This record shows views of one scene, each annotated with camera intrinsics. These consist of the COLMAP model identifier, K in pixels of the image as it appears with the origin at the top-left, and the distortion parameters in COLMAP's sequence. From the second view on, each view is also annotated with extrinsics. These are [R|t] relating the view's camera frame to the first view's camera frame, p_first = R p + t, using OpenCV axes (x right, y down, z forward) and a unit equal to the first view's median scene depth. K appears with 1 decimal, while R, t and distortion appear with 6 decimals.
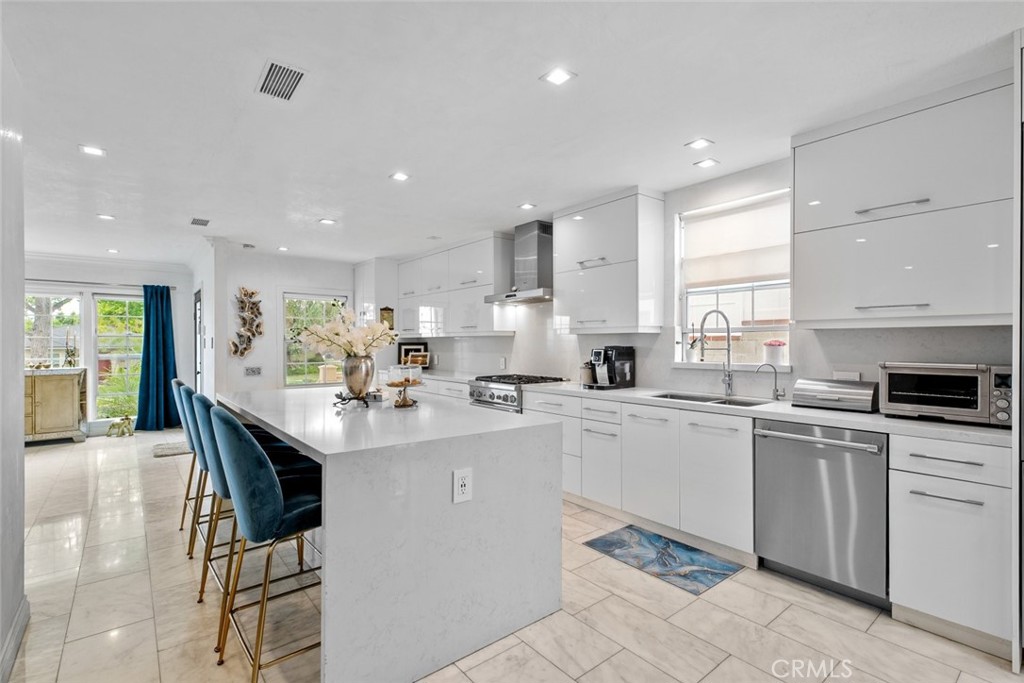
lens RADIAL K [[482.1, 0, 488.8], [0, 482.1, 347.0], [0, 0, 1]] dist [0.002163, -0.000444]
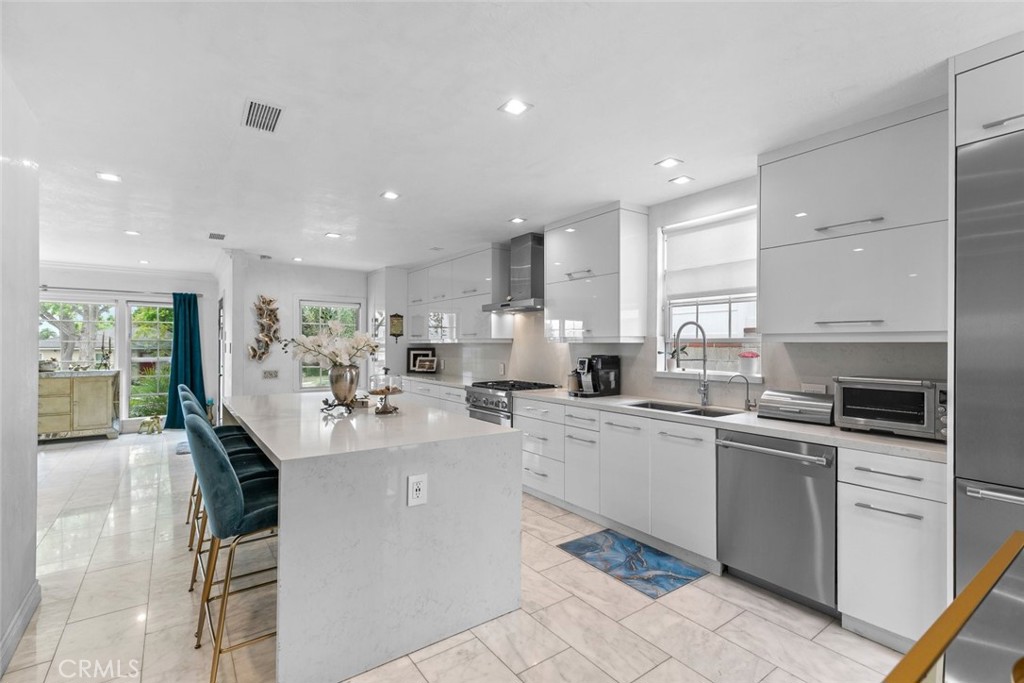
lens RADIAL K [[473.3, 0, 492.1], [0, 473.3, 346.3], [0, 0, 1]] dist [0.001211, -0.000686]
pose [[0.998770, 0.004904, -0.049344, 0.080237], [-0.005170, 0.999973, -0.005262, -0.014301], [0.049317, 0.005510, 0.998768, -0.024530]]
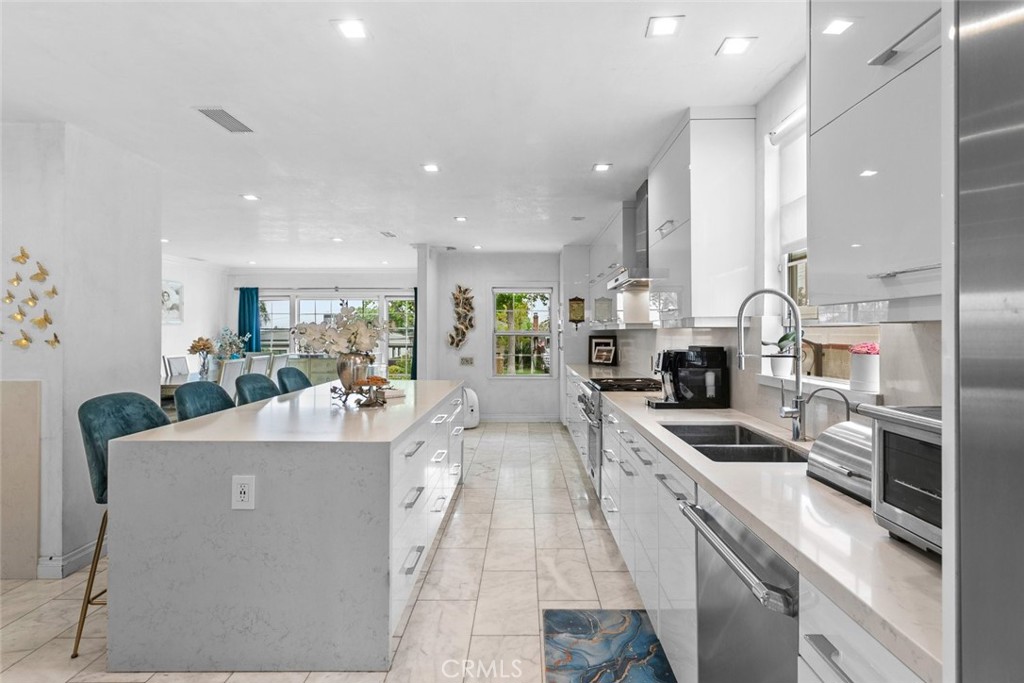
lens RADIAL K [[505.6, 0, 509.1], [0, 505.6, 331.3], [0, 0, 1]] dist [0.008037, -0.003570]
pose [[0.781601, -0.000223, -0.623779, 0.503735], [-0.005454, 0.999959, -0.007191, -0.016406], [0.623755, 0.009023, 0.781568, 0.269399]]
